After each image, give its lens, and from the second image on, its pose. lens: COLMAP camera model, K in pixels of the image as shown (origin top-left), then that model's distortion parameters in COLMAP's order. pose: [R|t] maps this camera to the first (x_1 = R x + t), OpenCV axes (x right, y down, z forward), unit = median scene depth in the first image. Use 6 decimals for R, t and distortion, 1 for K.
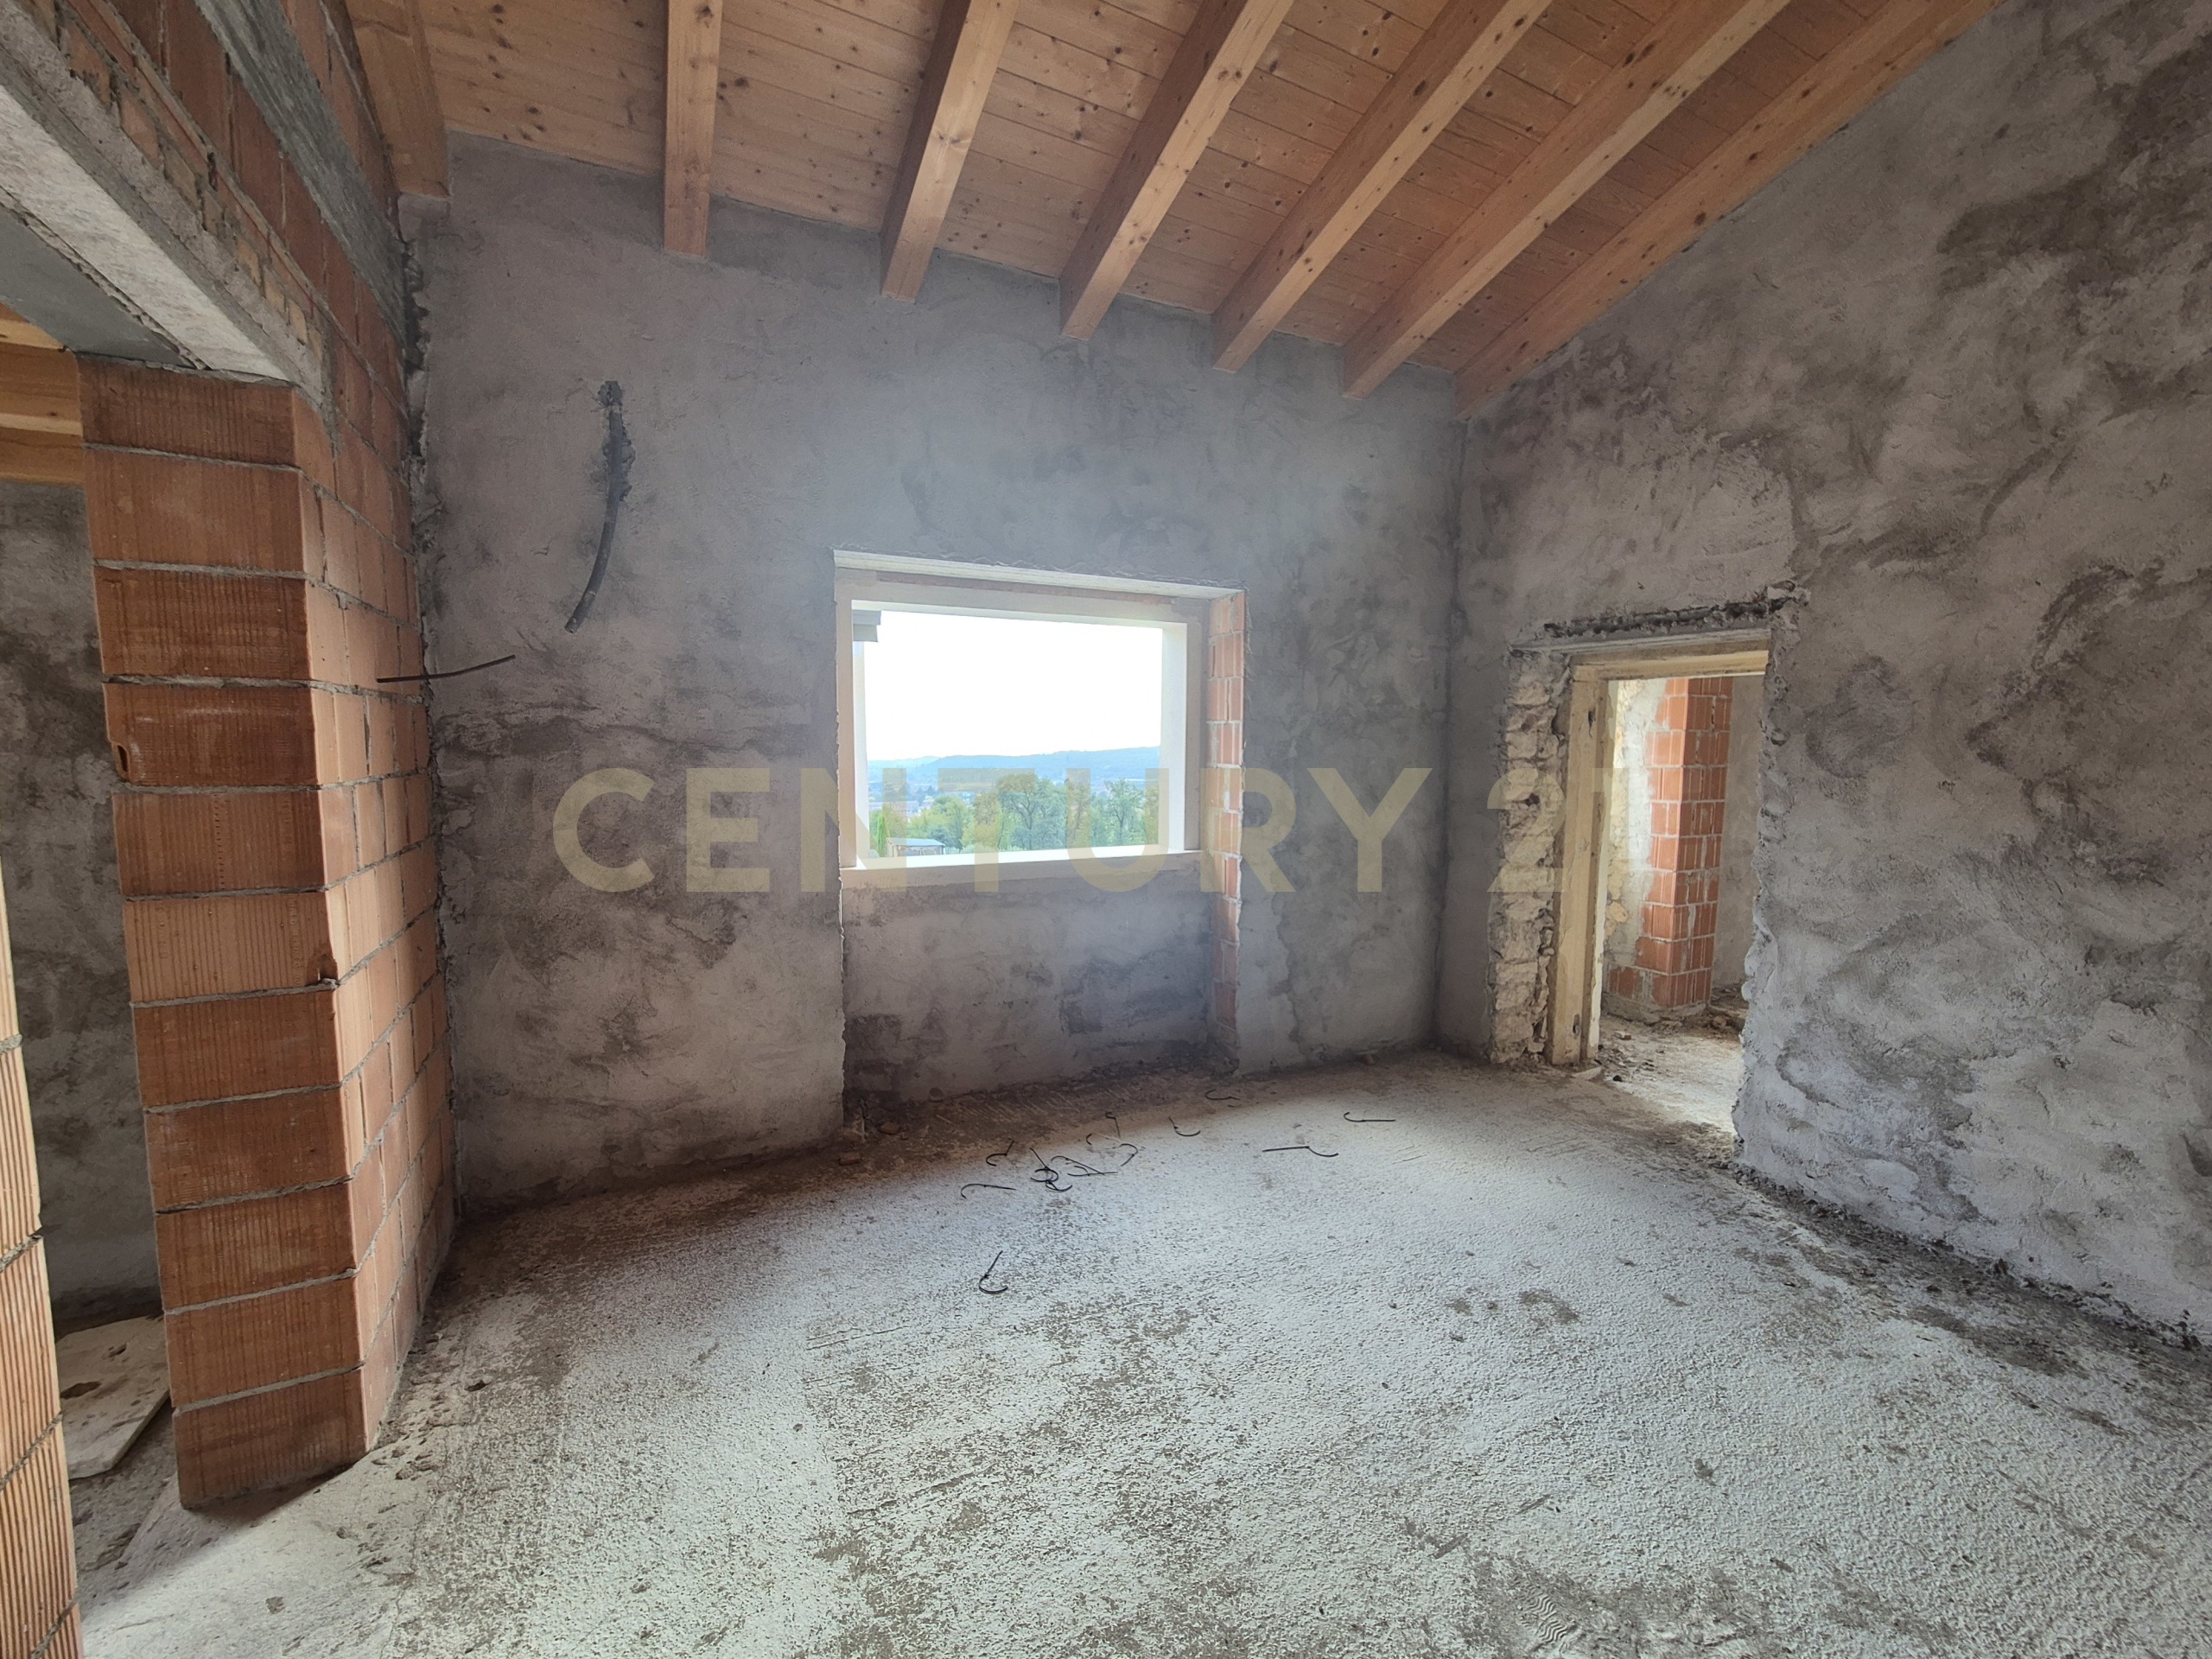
lens RADIAL K [[906.8, 0, 1103.9], [0, 906.8, 826.2], [0, 0, 1]] dist [0.001256, -0.000692]
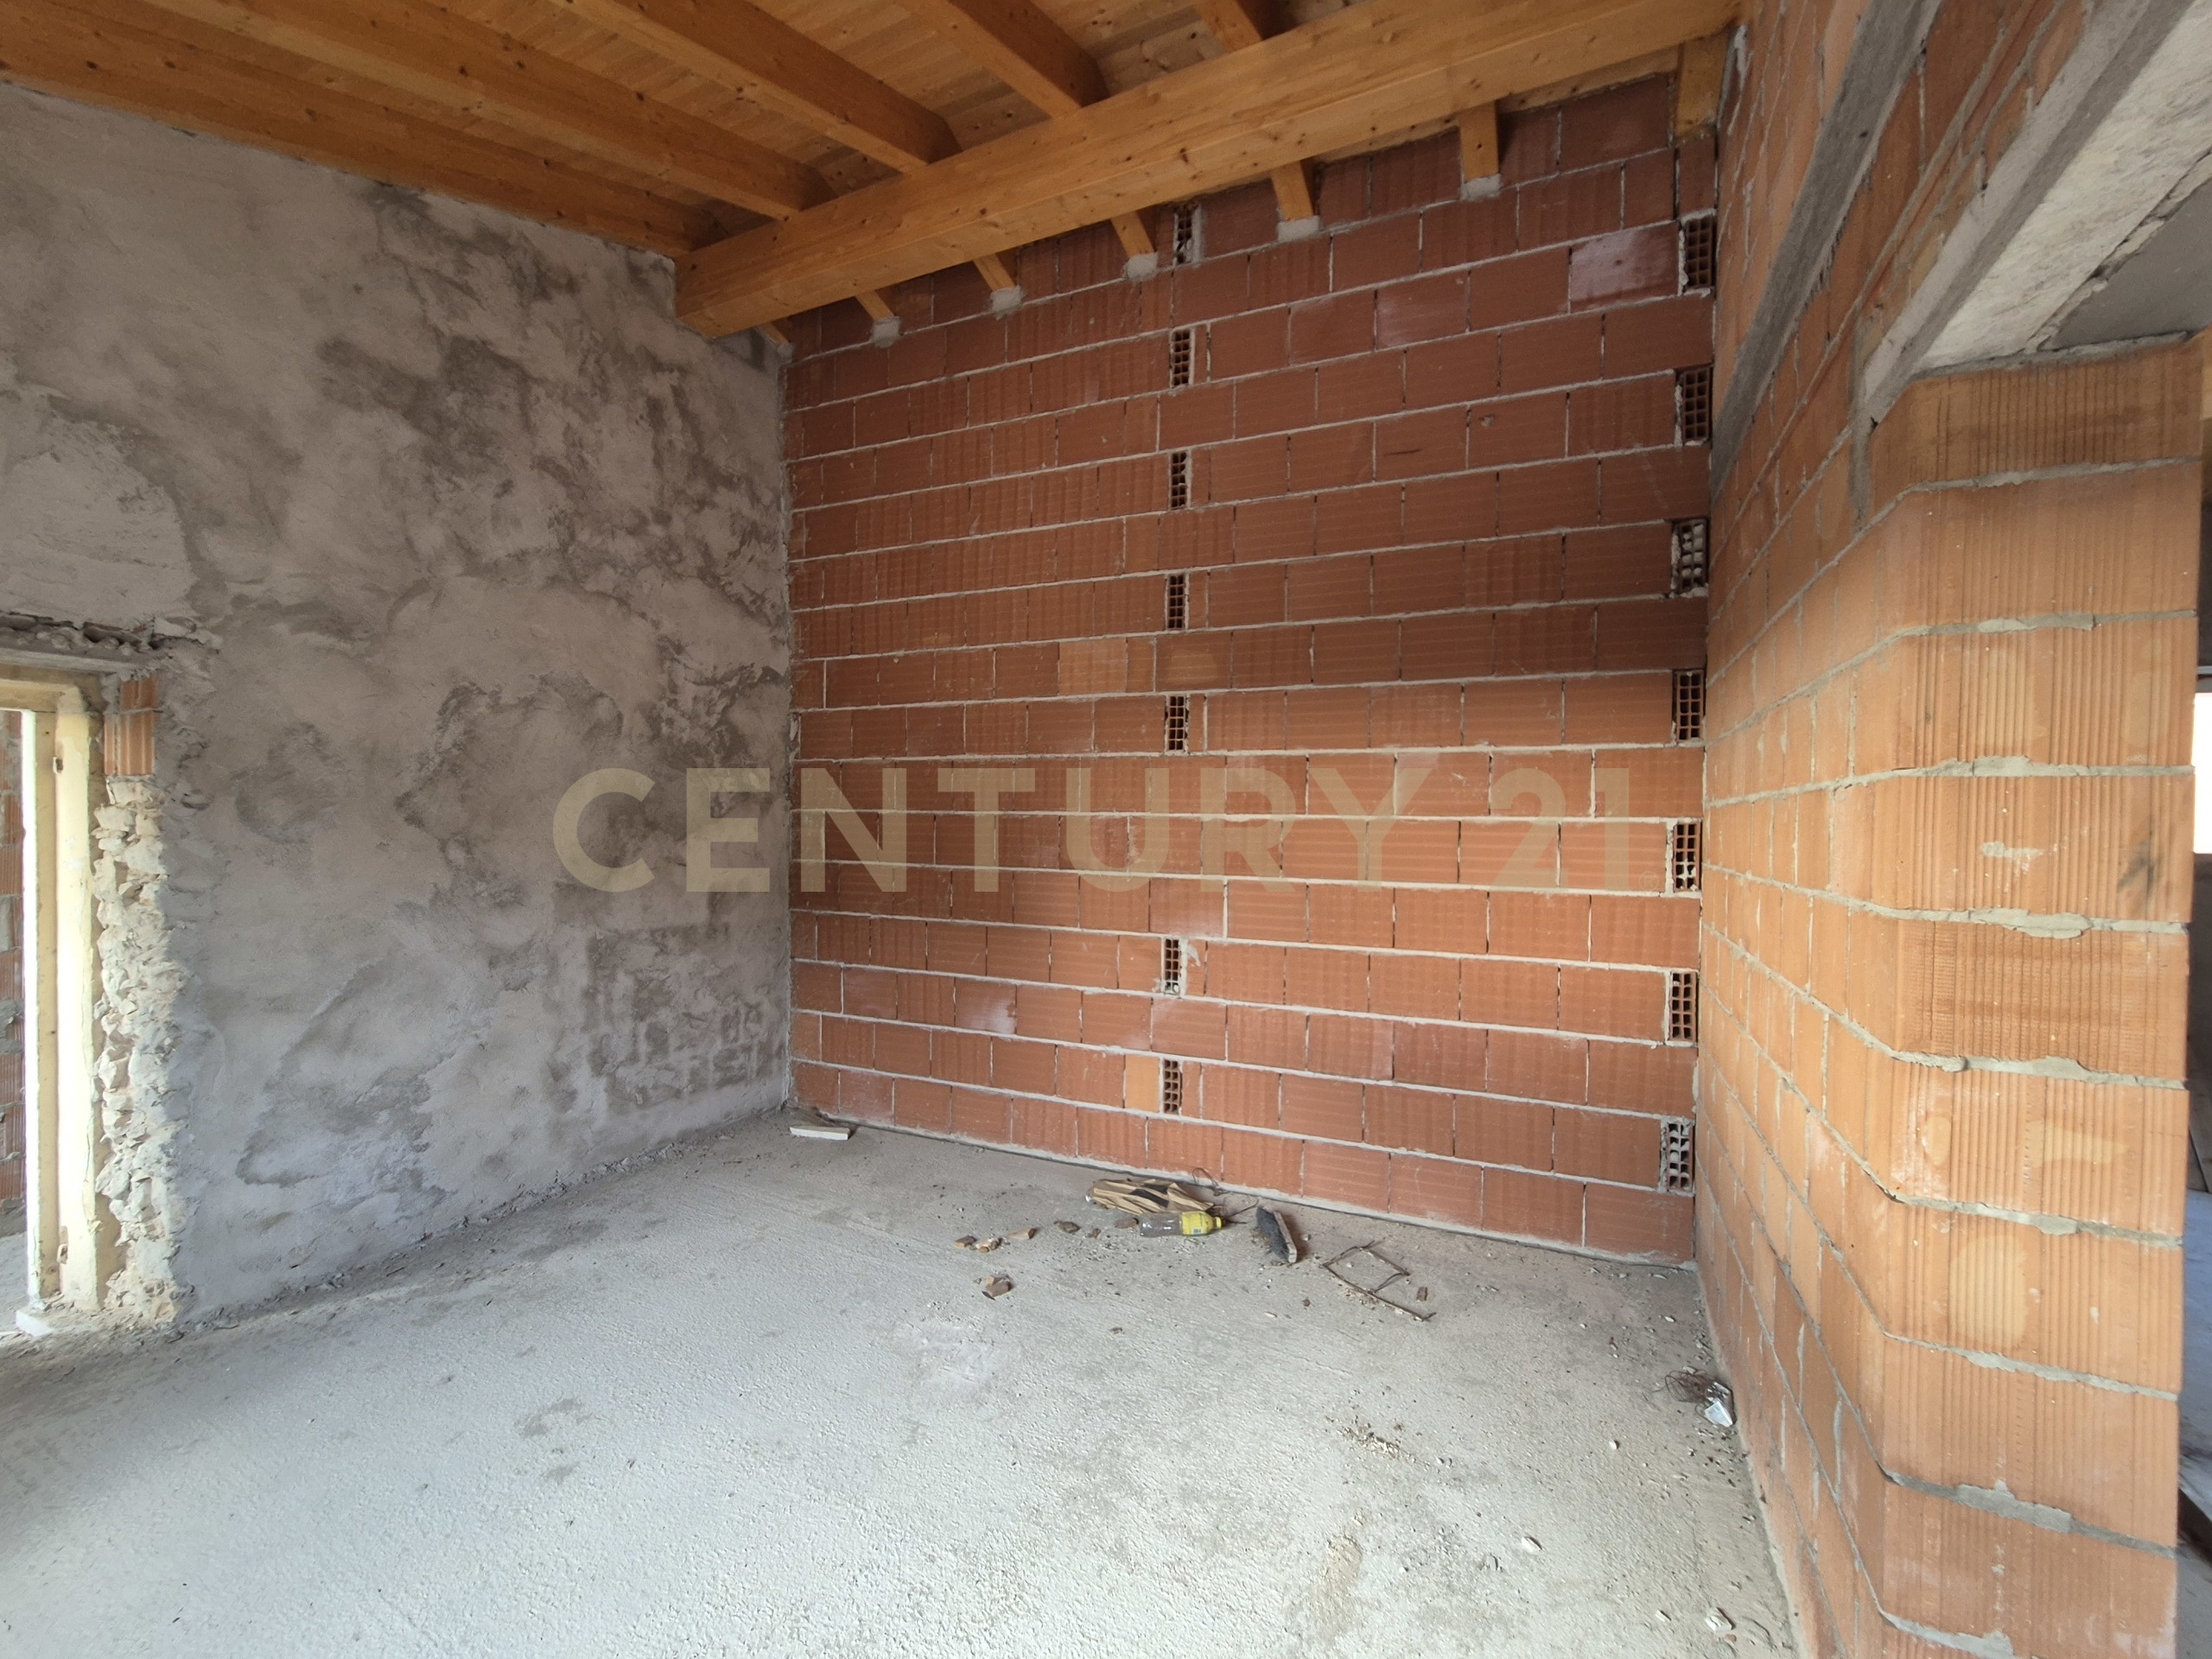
lens RADIAL K [[906.8, 0, 1105.0], [0, 906.8, 837.6], [0, 0, 1]] dist [0.001256, -0.000692]
pose [[-0.587658, -0.027954, 0.808627, -0.528996], [0.058576, 0.995311, 0.076977, -0.090714], [-0.806987, 0.092602, -0.583265, 0.941005]]
